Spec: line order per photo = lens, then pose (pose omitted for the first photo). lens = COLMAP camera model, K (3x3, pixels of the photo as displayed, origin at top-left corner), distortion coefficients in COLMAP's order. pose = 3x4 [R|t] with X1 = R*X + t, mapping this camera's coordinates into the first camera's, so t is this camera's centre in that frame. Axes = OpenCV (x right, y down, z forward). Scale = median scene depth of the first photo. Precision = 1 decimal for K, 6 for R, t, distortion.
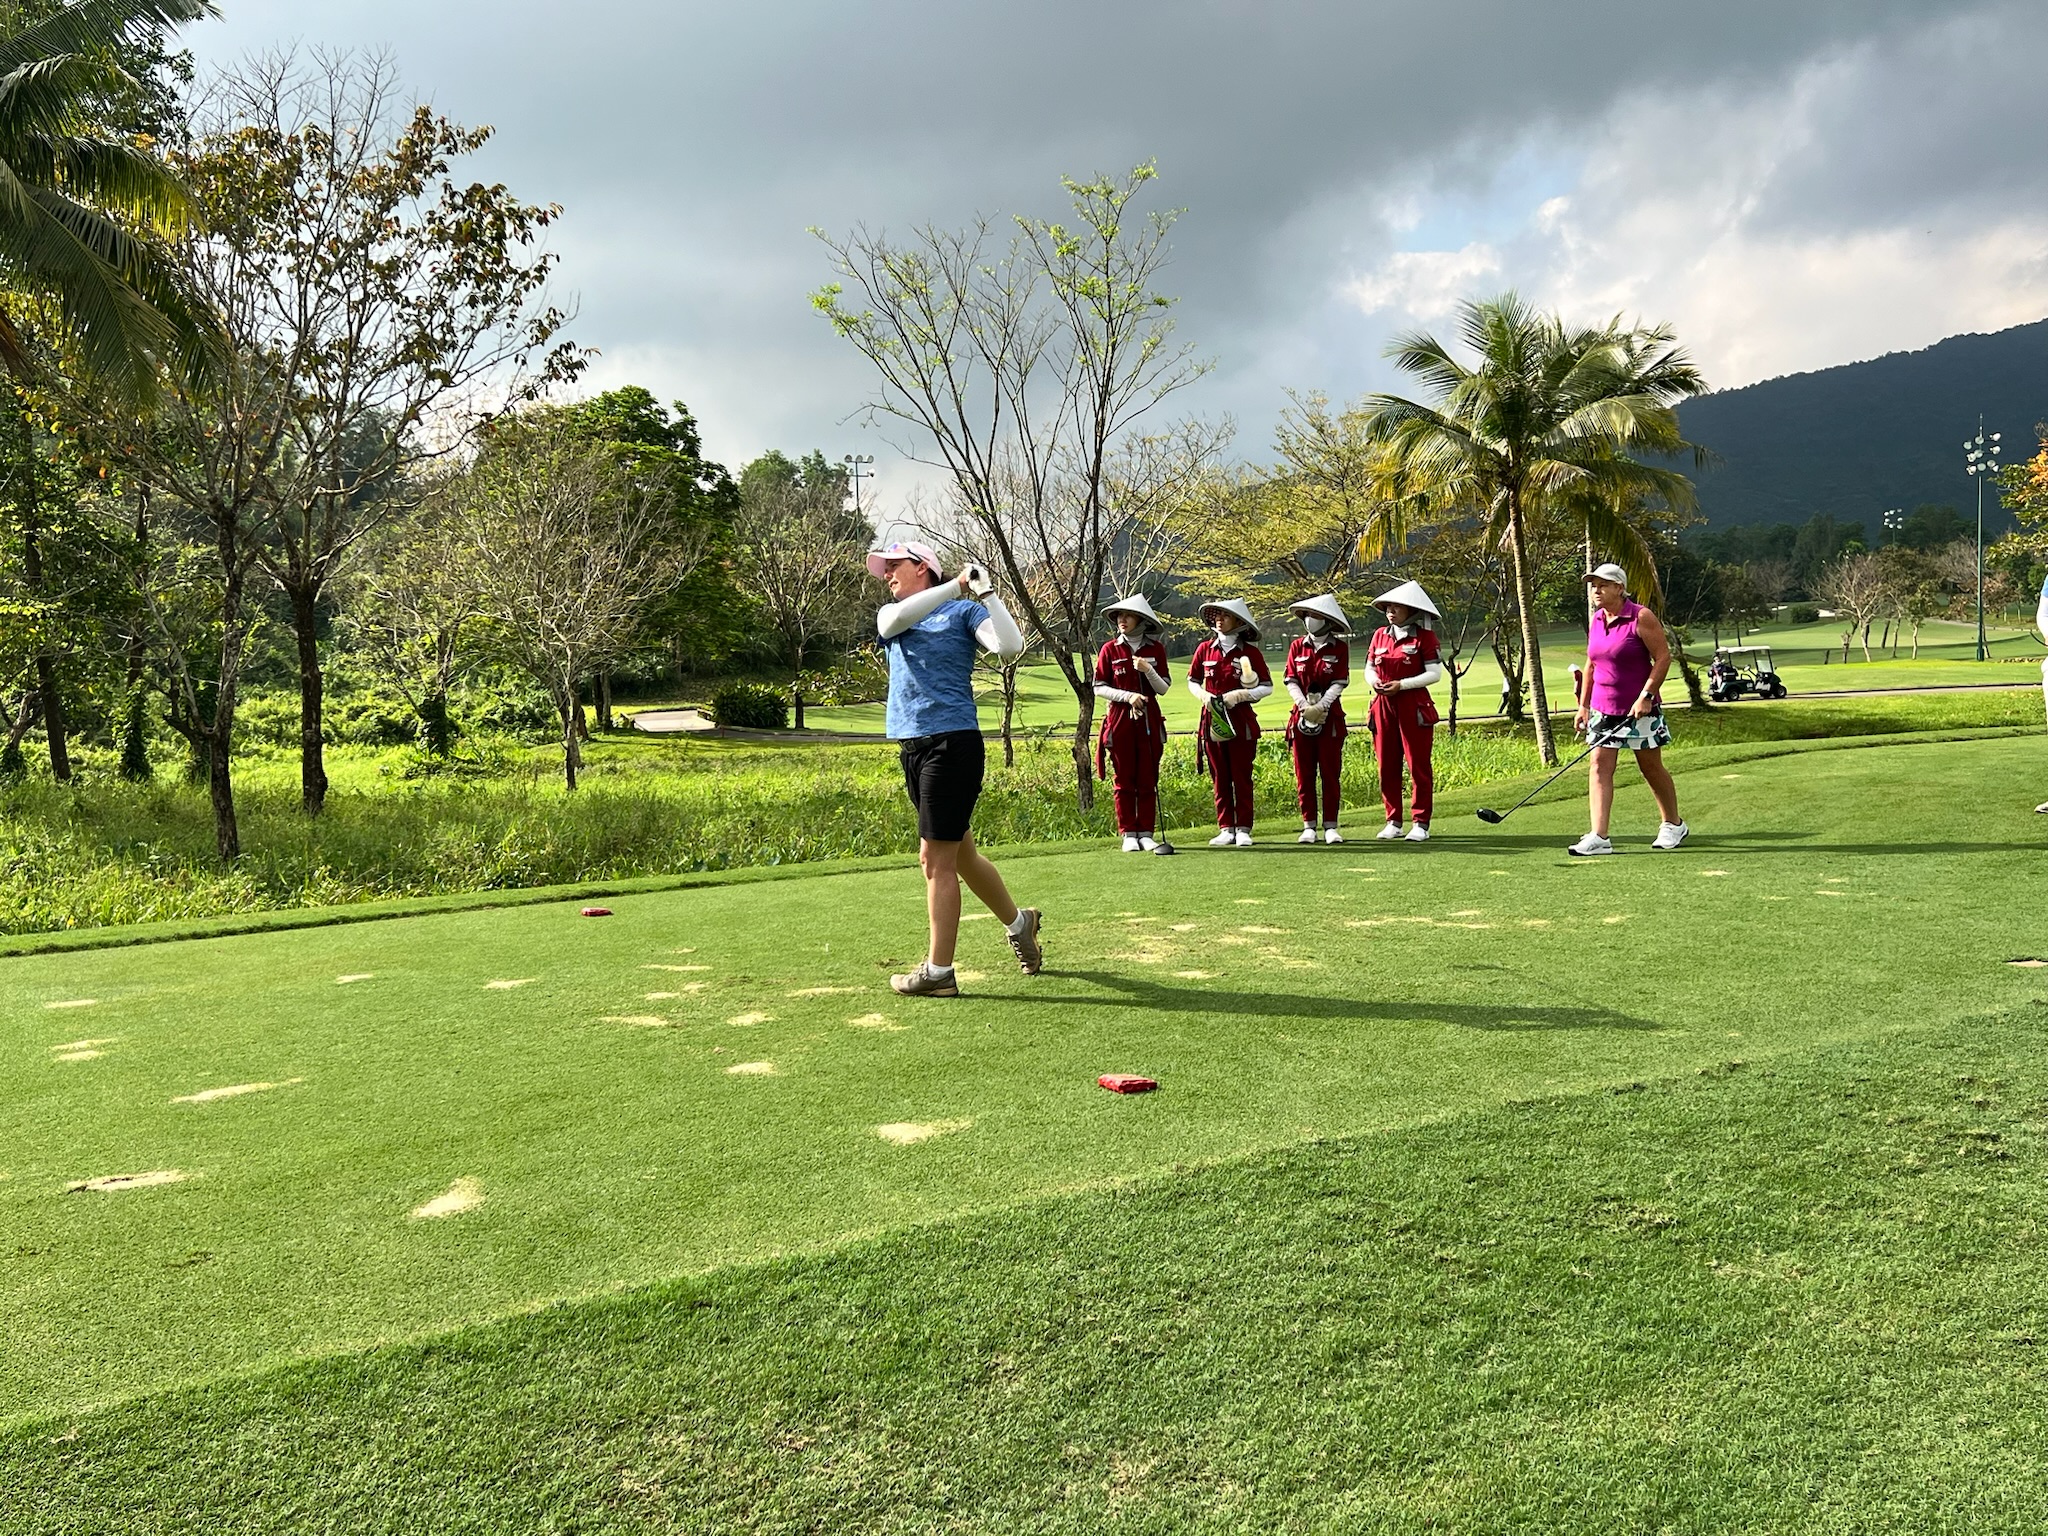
lens RADIAL K [[1955.7, 0, 1018.9], [0, 1955.7, 772.9], [0, 0, 1]] dist [0.025937, 0.000000]
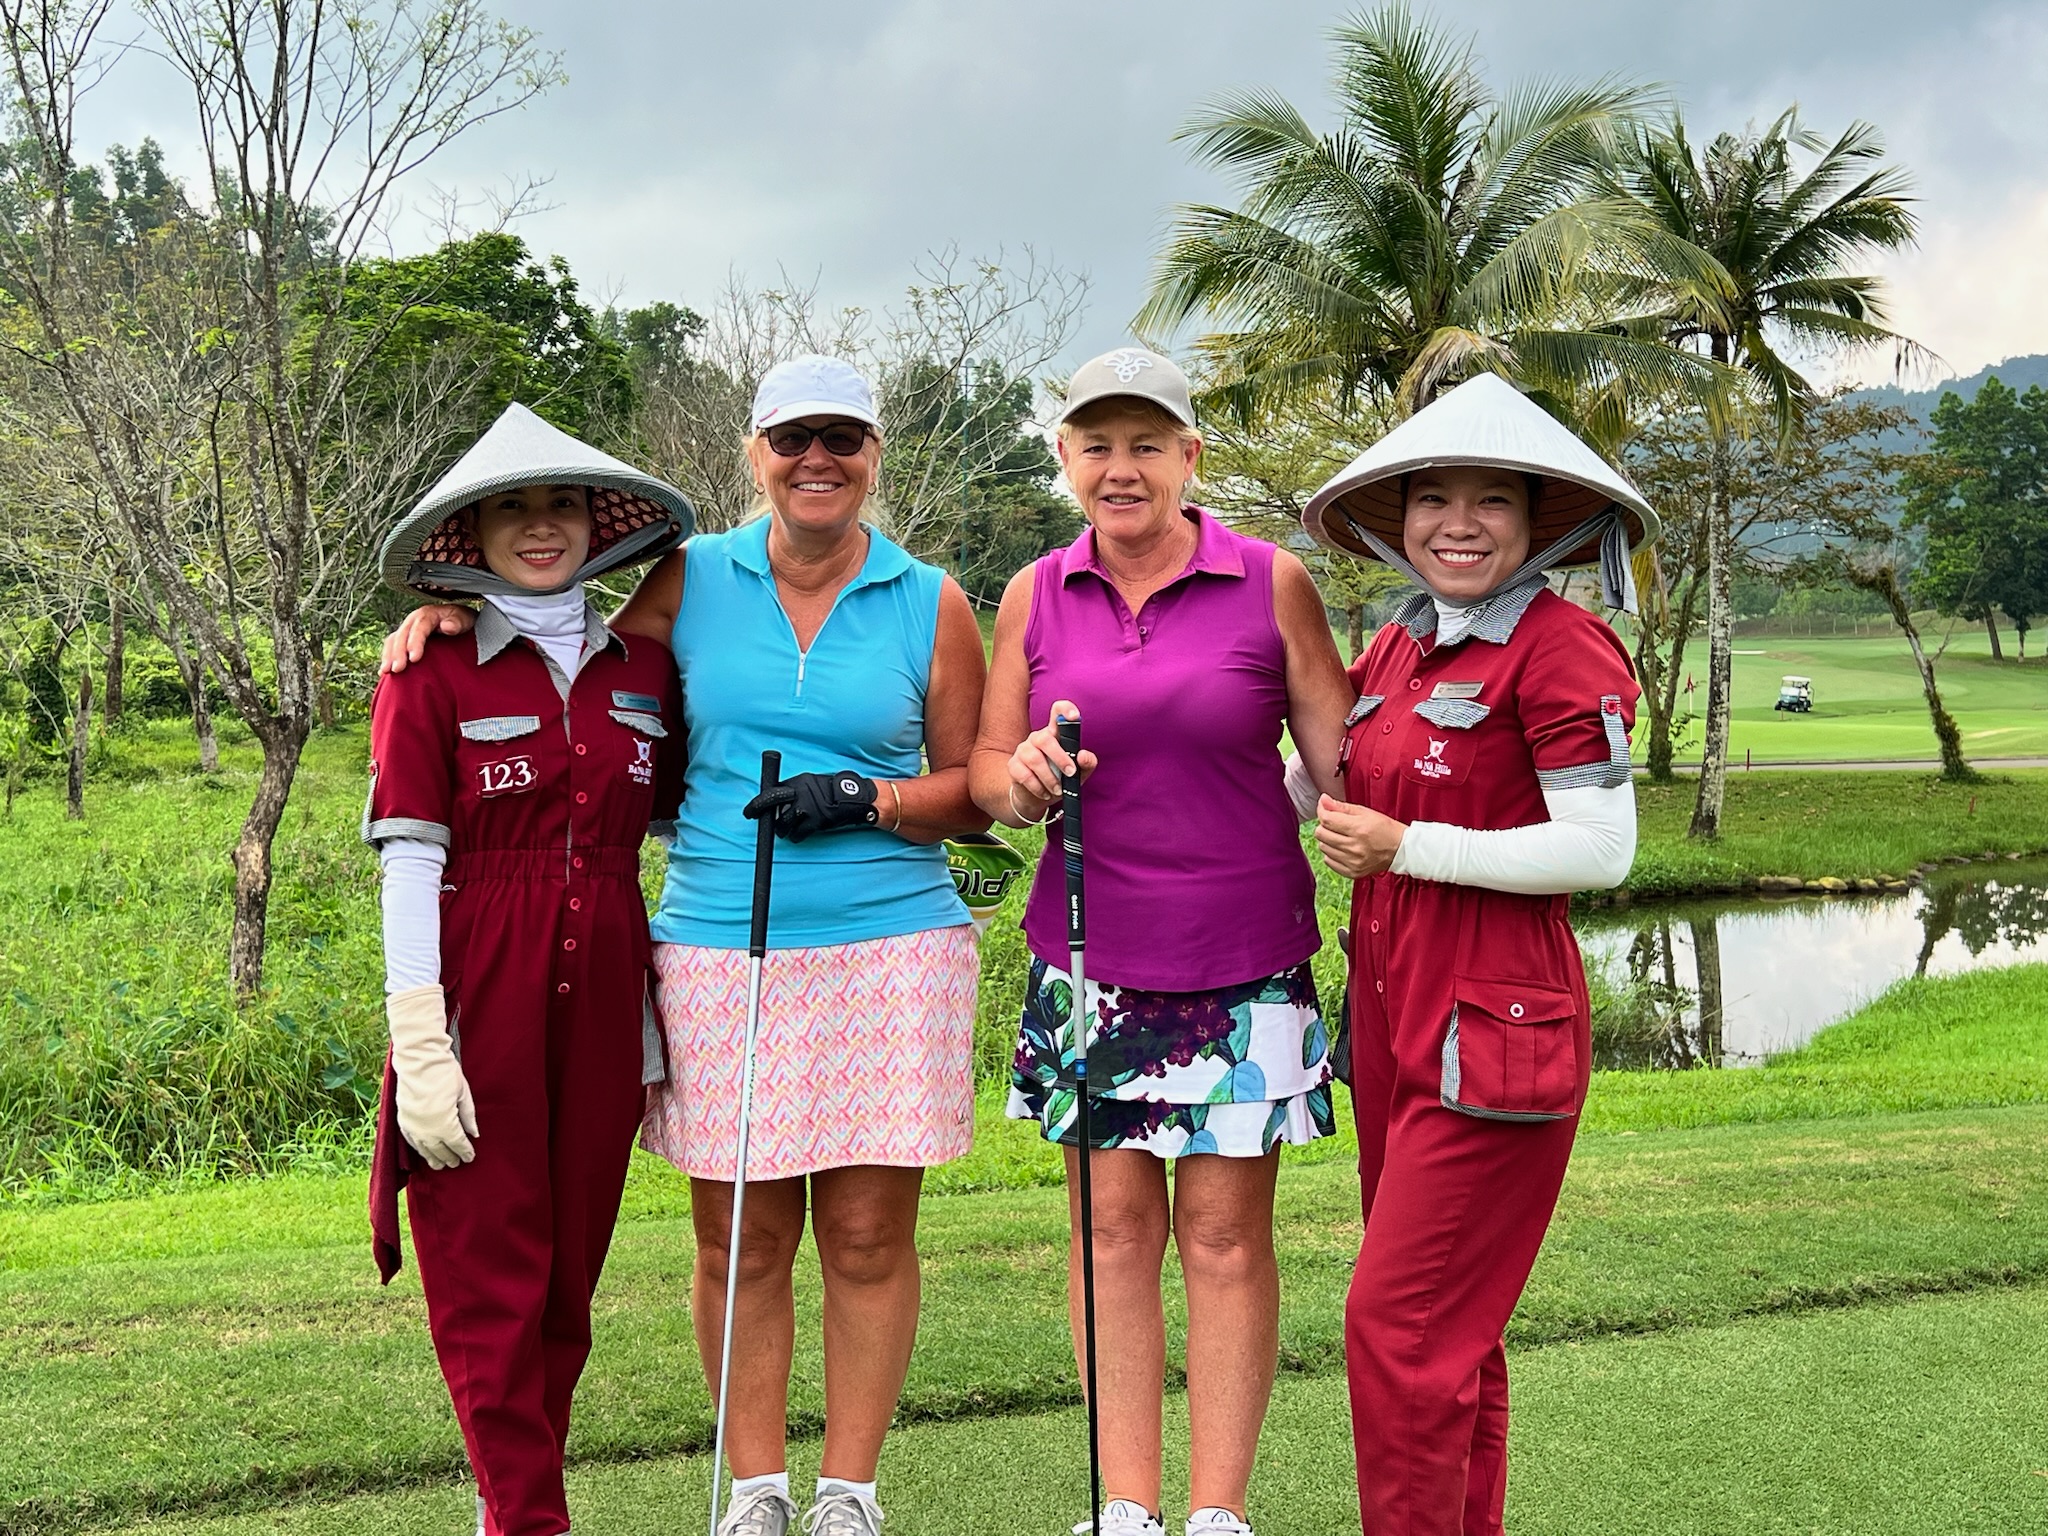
lens RADIAL K [[2381.1, 0, 1018.9], [0, 2381.1, 722.1], [0, 0, 1]] dist [0.053940, 0.000000]
pose [[0.990983, 0.050819, -0.123976, 0.309133], [-0.052863, 0.998514, -0.013247, -0.050862], [0.123119, 0.019682, 0.992197, 0.456092]]
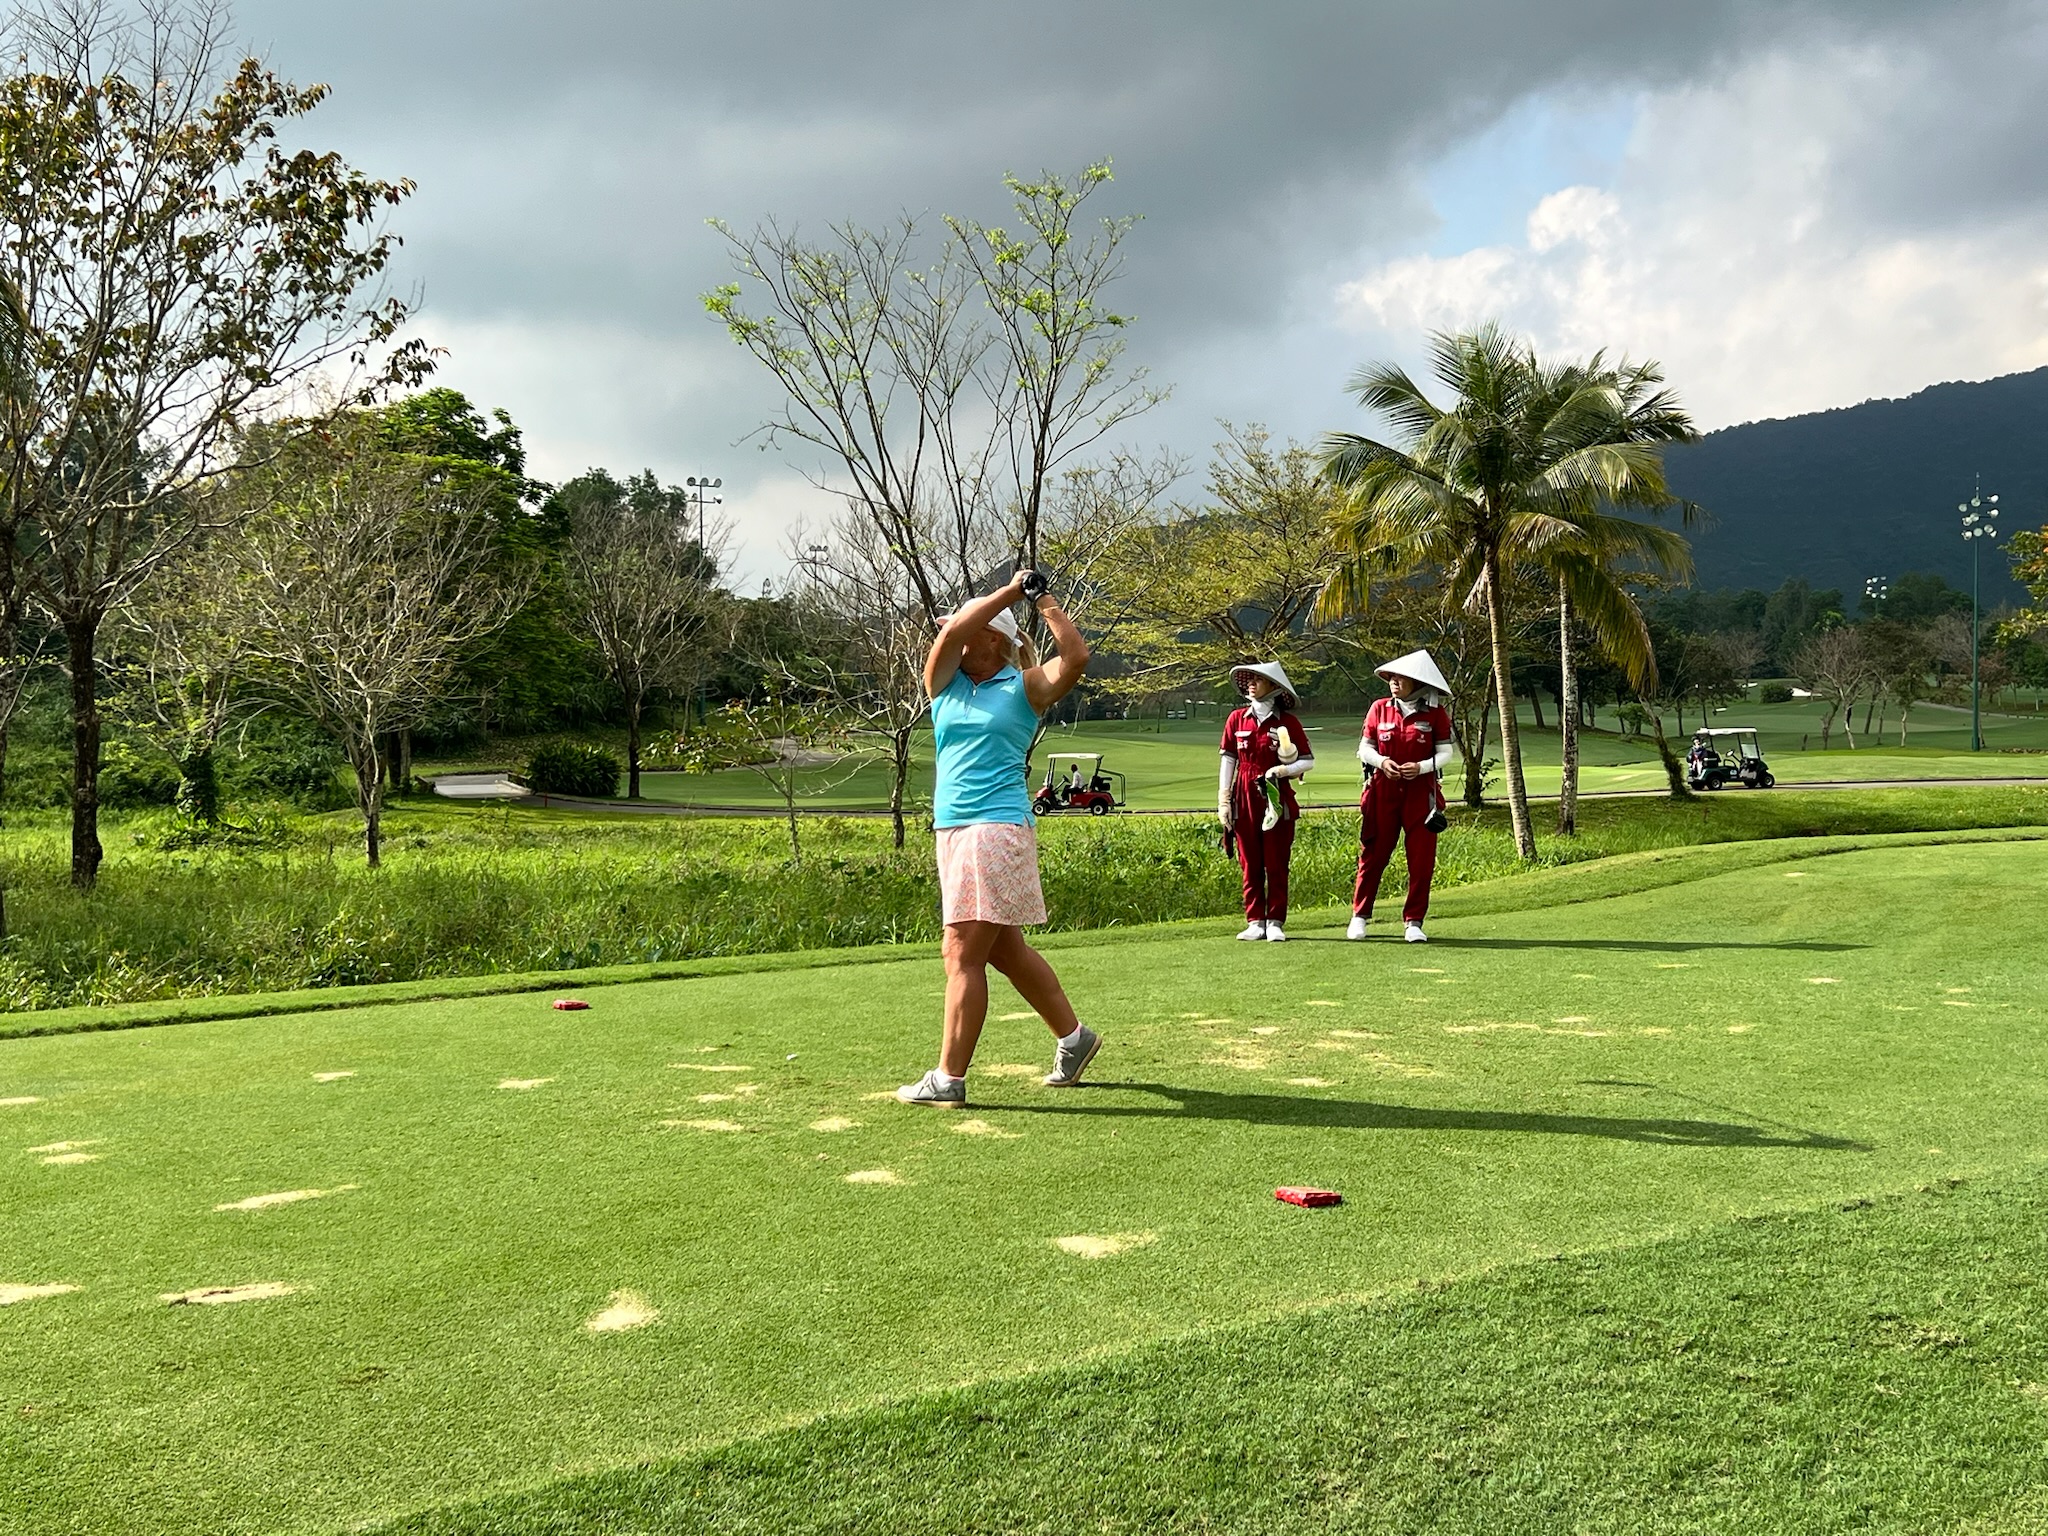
lens RADIAL K [[2302.5, 0, 1044.6], [0, 2302.5, 758.1], [0, 0, 1]] dist [0.031687, 0.000000]
pose [[0.996914, 0.022547, 0.075193, -0.030096], [-0.019271, 0.998845, -0.044014, 0.000889], [-0.076099, 0.042430, 0.996197, -0.013833]]
